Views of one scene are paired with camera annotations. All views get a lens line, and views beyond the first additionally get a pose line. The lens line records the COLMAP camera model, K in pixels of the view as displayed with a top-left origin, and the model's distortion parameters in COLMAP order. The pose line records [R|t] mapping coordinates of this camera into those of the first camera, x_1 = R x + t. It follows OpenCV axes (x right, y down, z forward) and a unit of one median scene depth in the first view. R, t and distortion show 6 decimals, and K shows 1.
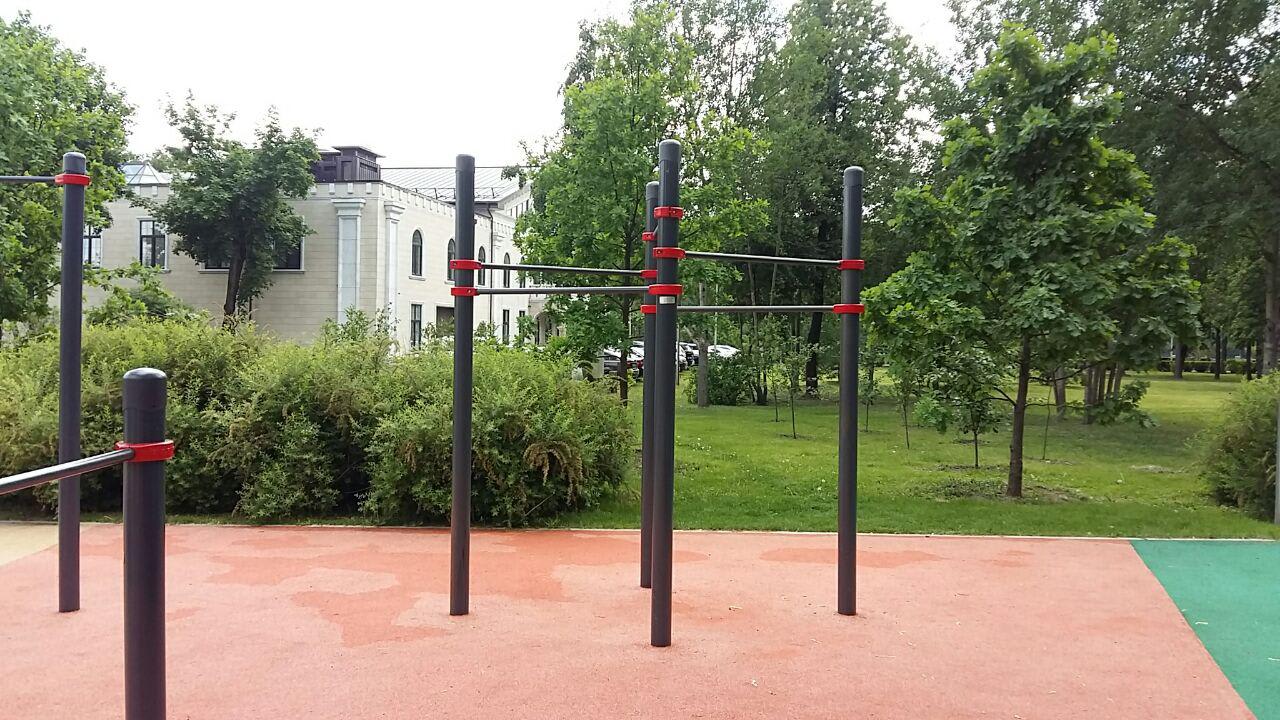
lens RADIAL K [[1018.7, 0, 640.0], [0, 1018.7, 360.0], [0, 0, 1]] dist [0.002208, -0.004058]
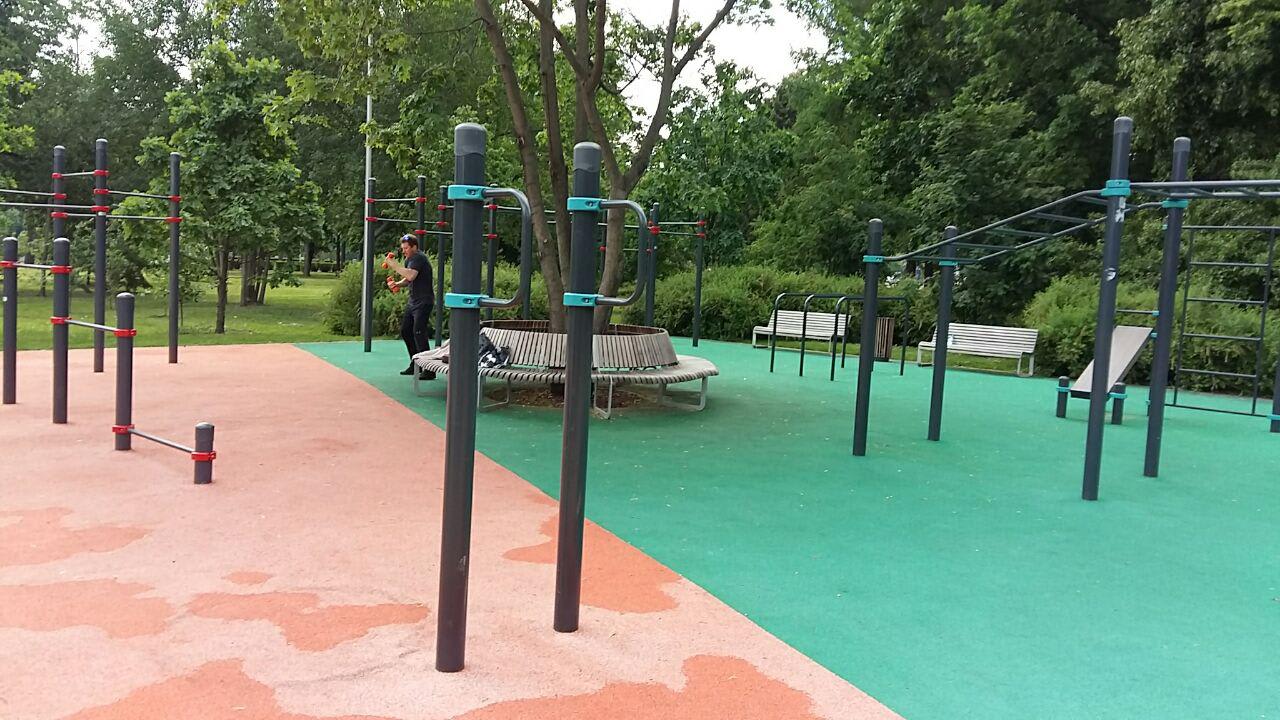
lens RADIAL K [[1018.7, 0, 640.0], [0, 1018.7, 360.0], [0, 0, 1]] dist [0.002208, -0.004058]
pose [[0.695243, -0.049168, 0.717091, -0.357554], [-0.020643, 0.995880, 0.088298, 0.018493], [-0.718478, -0.076192, 0.691364, -0.649936]]
